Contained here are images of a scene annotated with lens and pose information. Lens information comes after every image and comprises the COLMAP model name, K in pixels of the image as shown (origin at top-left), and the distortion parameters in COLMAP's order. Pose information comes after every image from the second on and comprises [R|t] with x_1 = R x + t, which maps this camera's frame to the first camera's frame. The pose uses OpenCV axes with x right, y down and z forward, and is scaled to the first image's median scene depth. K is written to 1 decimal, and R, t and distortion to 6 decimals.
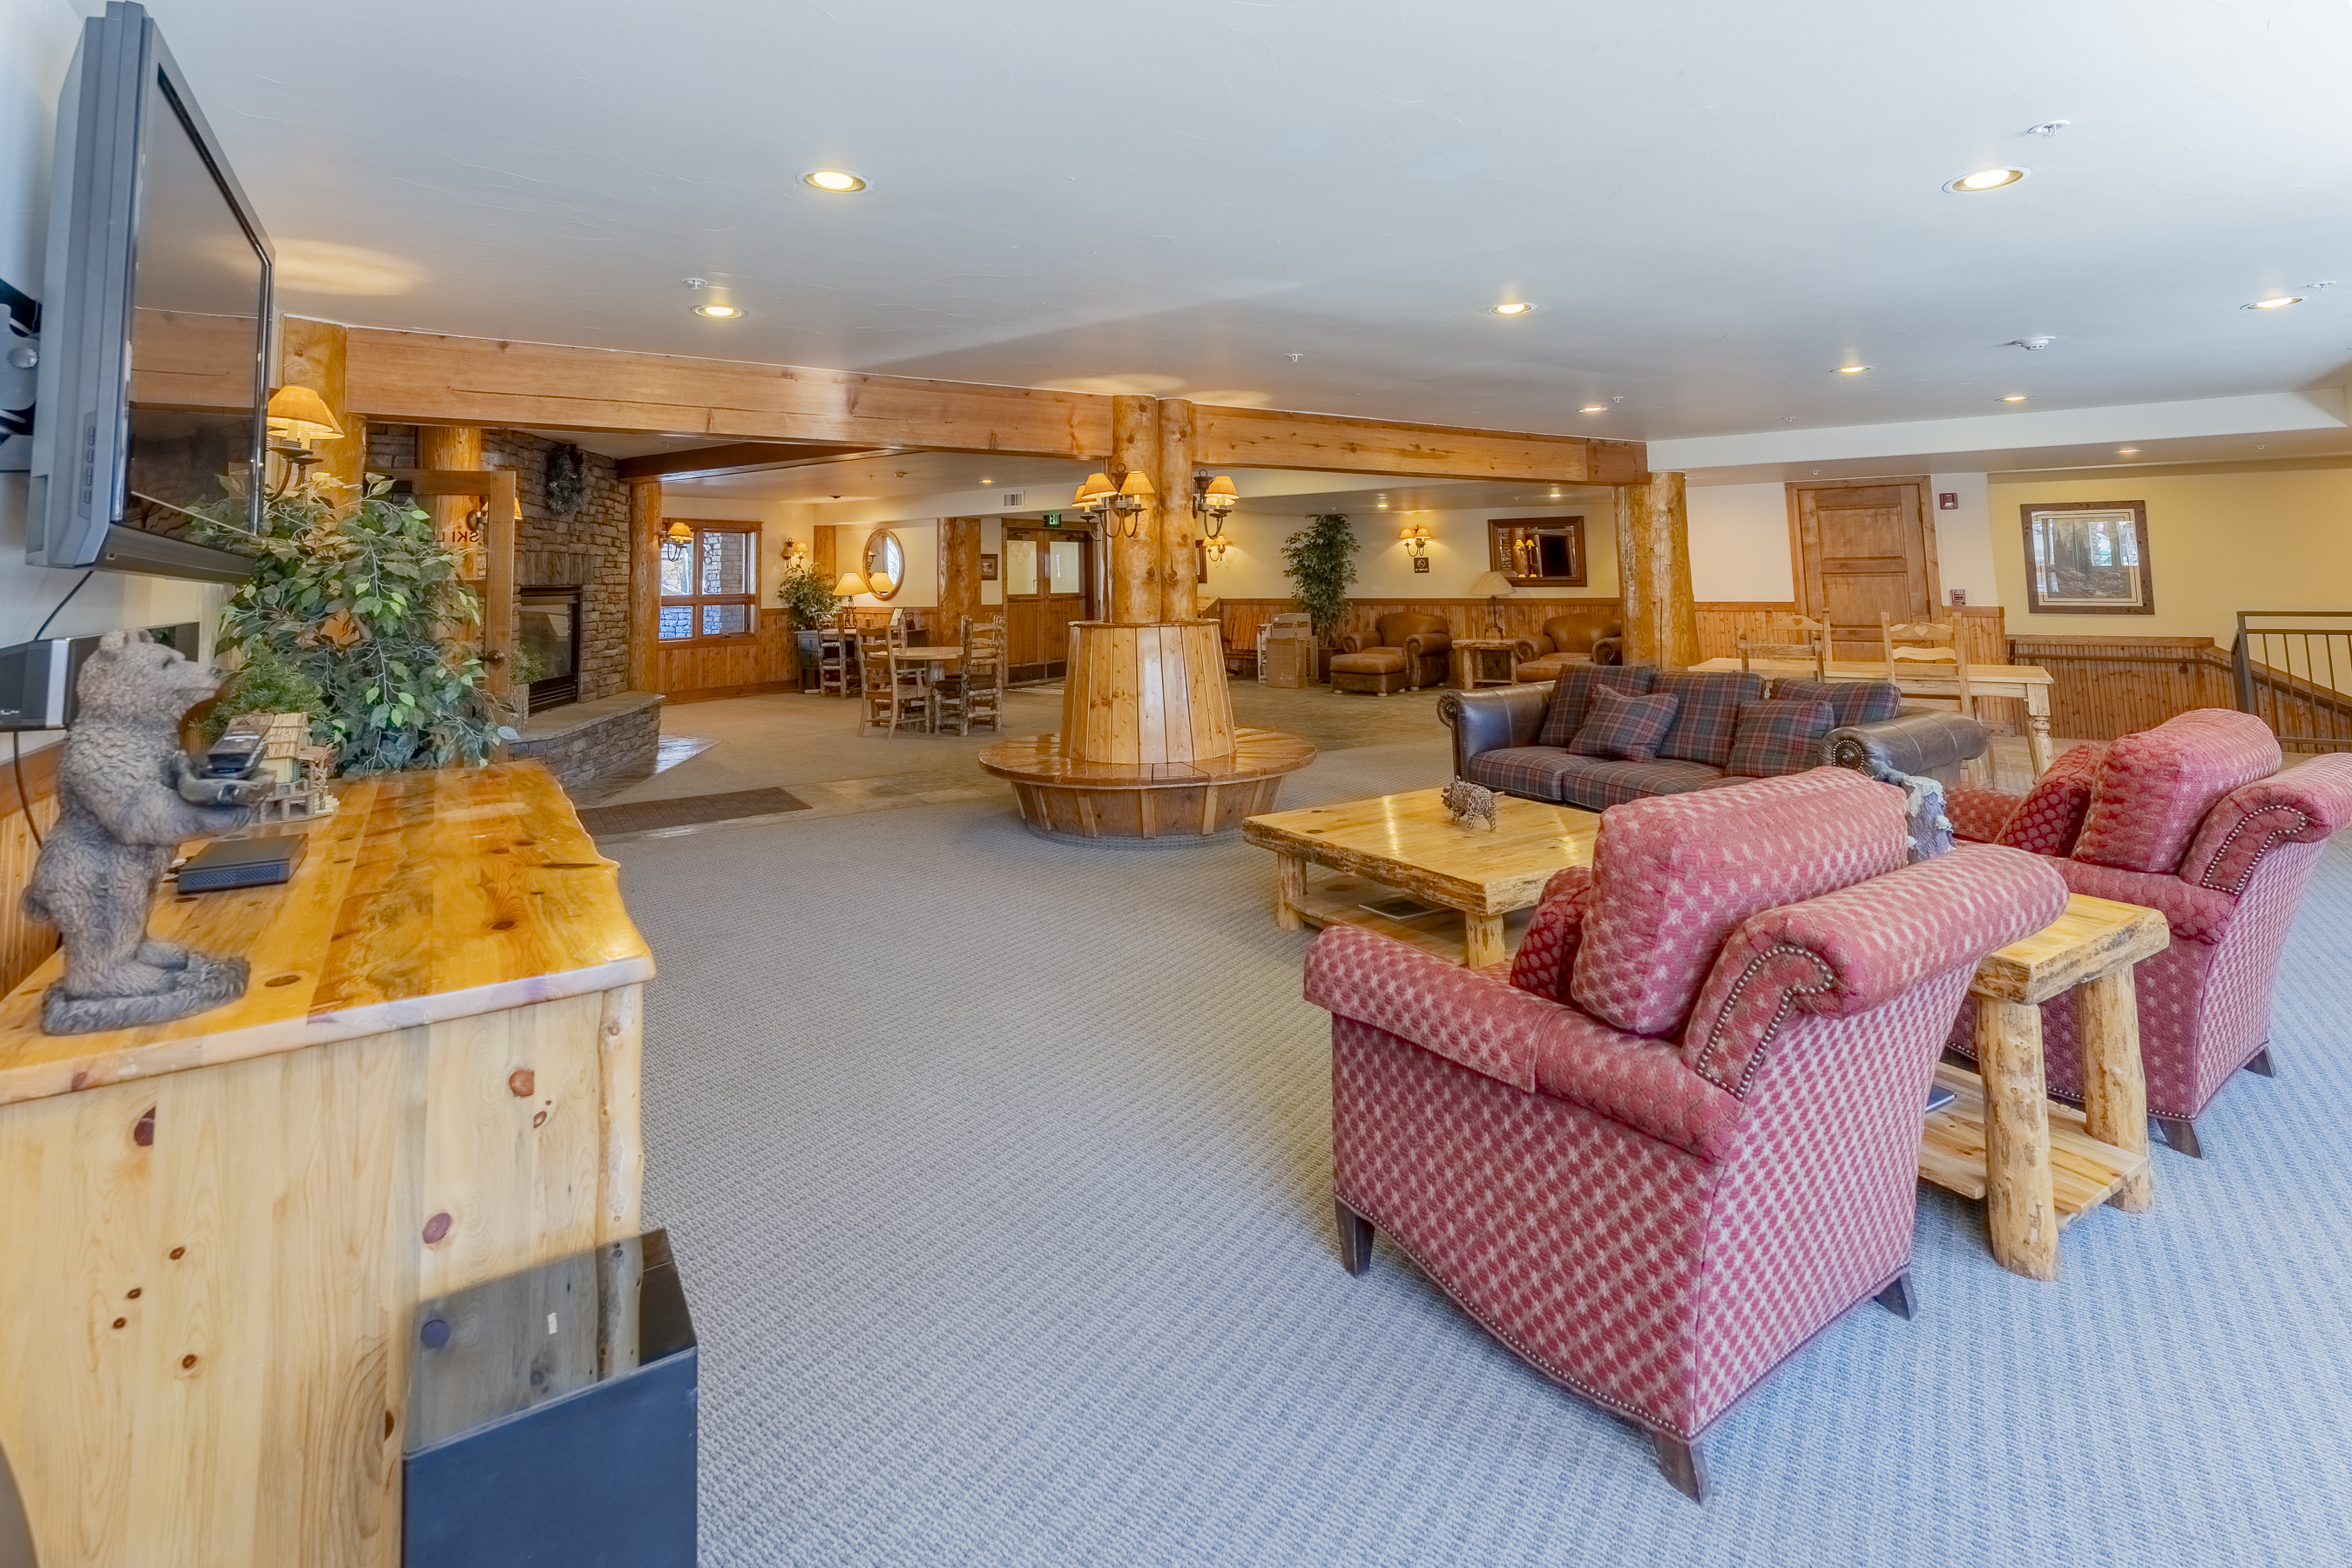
lens RADIAL K [[1082.4, 0, 1175.3], [0, 1082.4, 459.6], [0, 0, 1]] dist [0.001857, -0.000037]
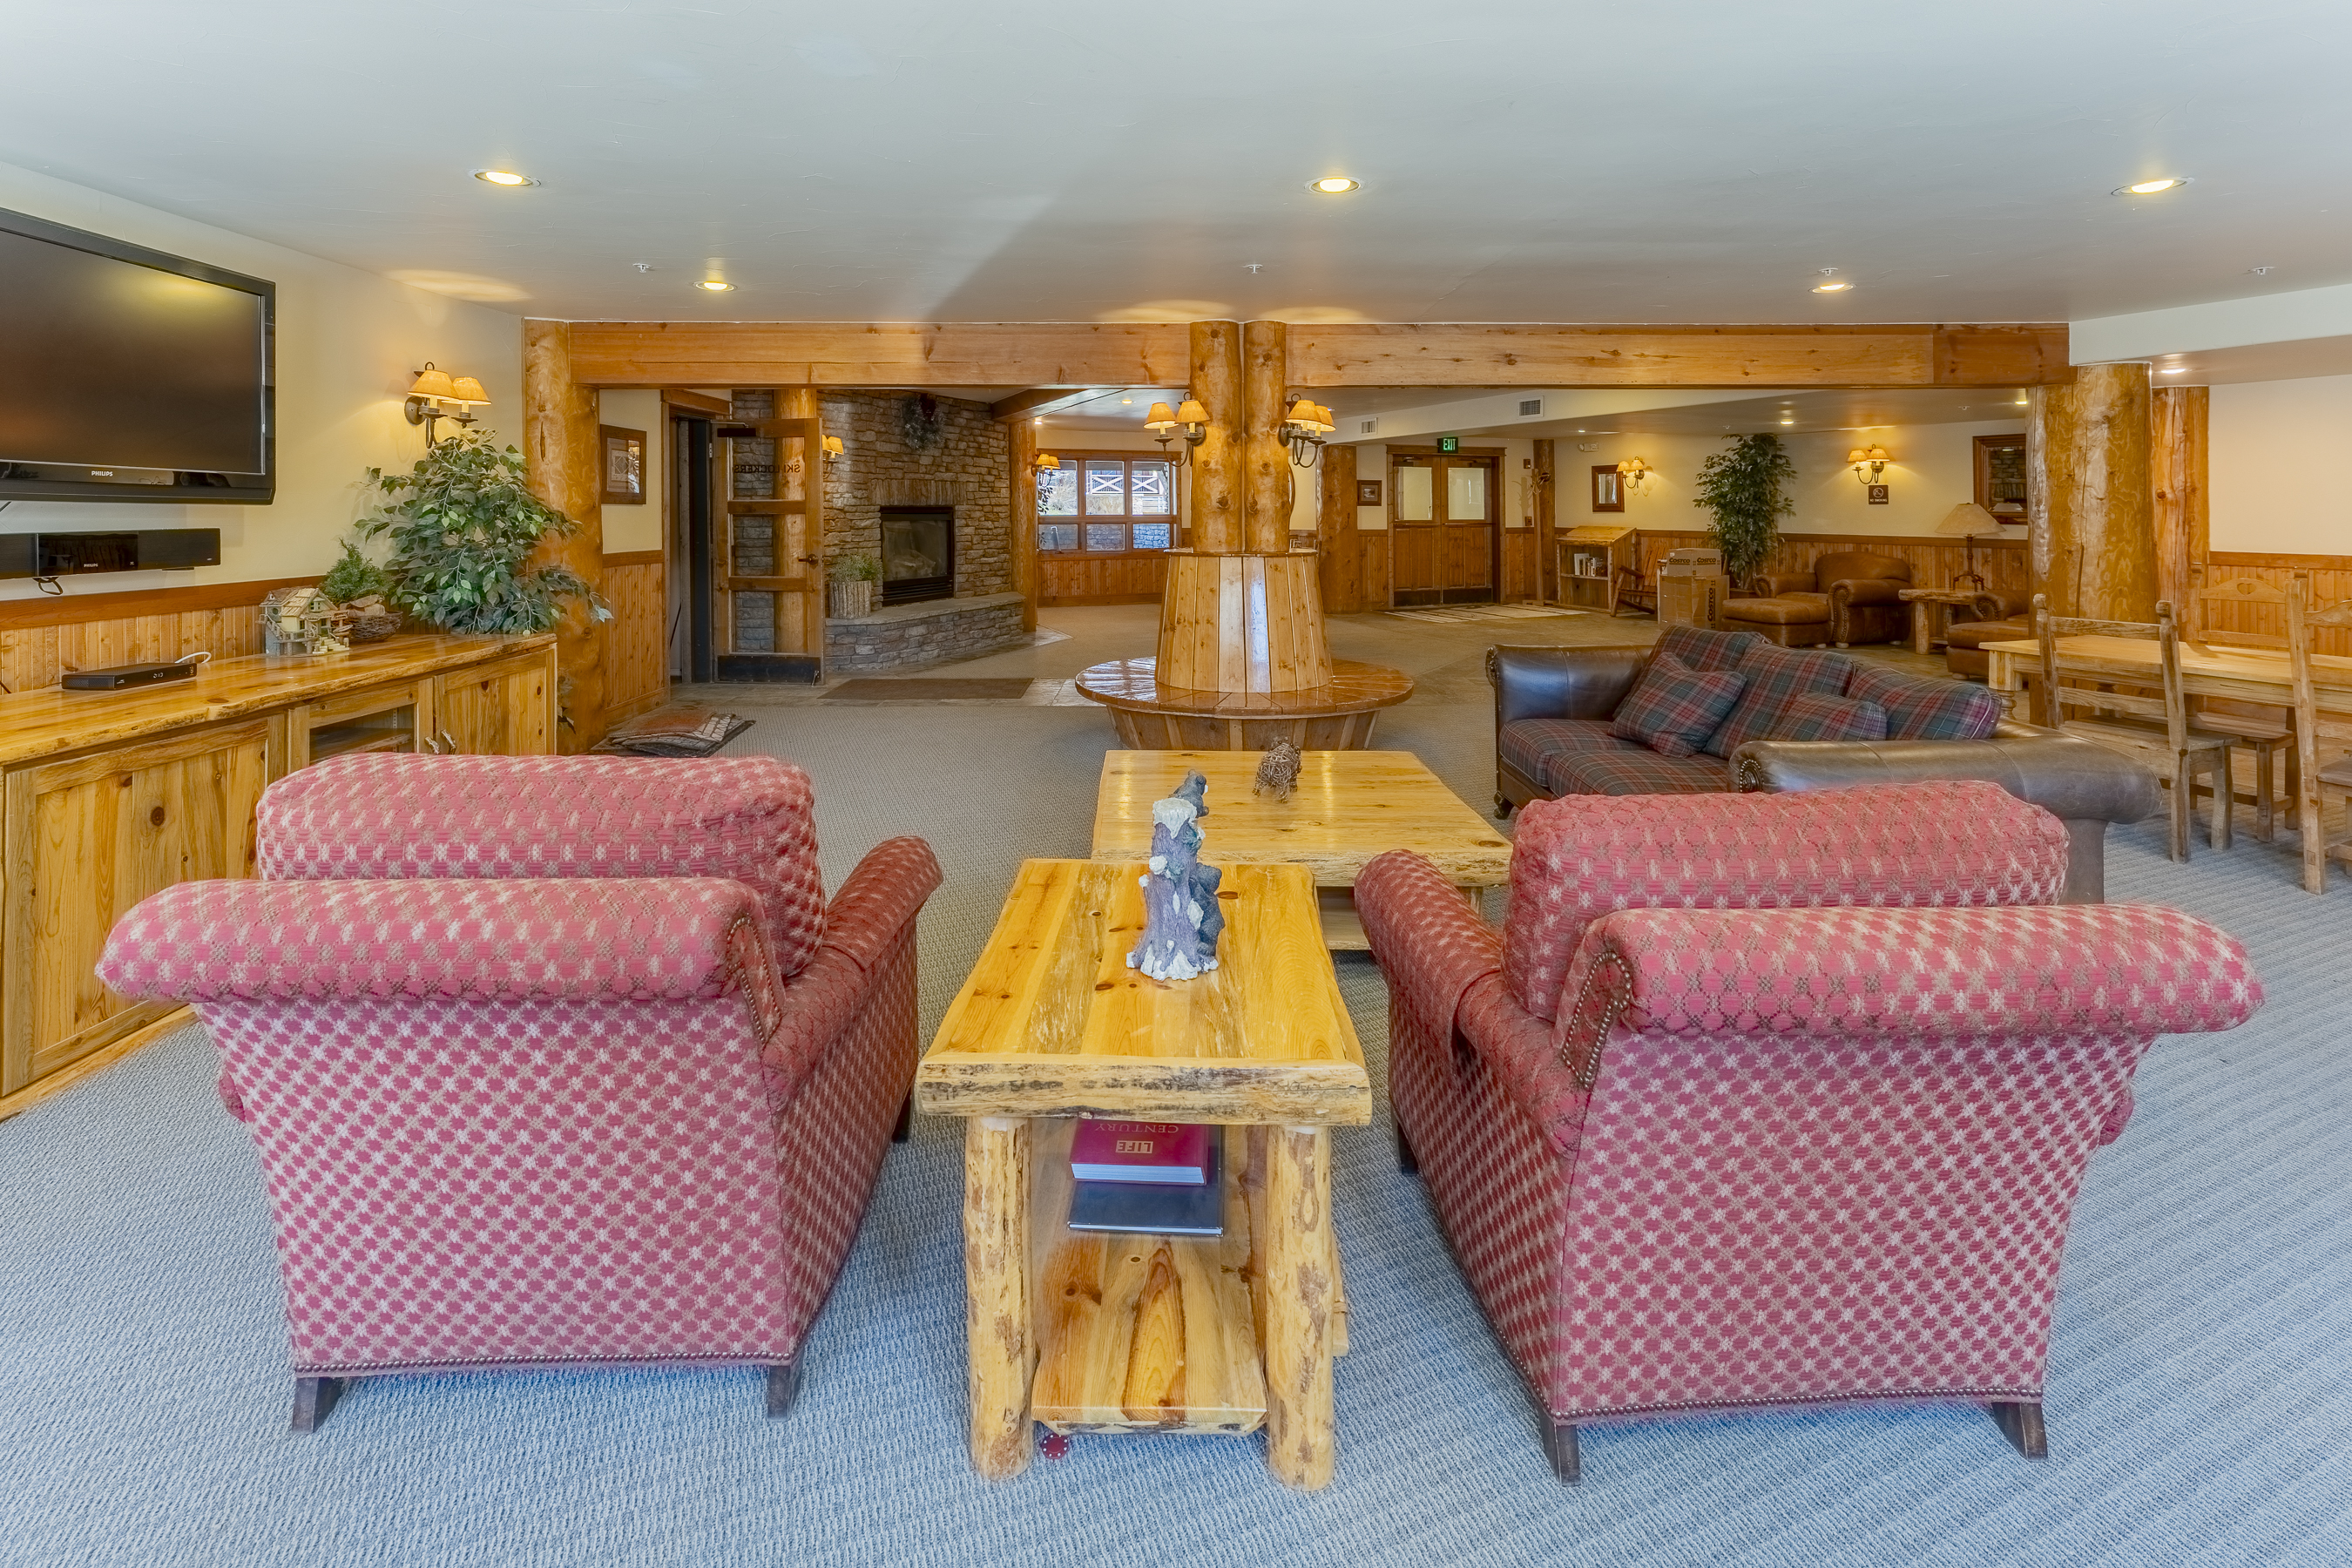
lens RADIAL K [[1034.4, 0, 1169.1], [0, 1034.4, 492.8], [0, 0, 1]] dist [-0.002844, -0.000292]
pose [[0.848351, 0.007289, -0.529383, 0.278513], [0.046108, 0.995089, 0.087590, 0.007338], [0.527422, -0.098716, 0.843849, 0.116280]]
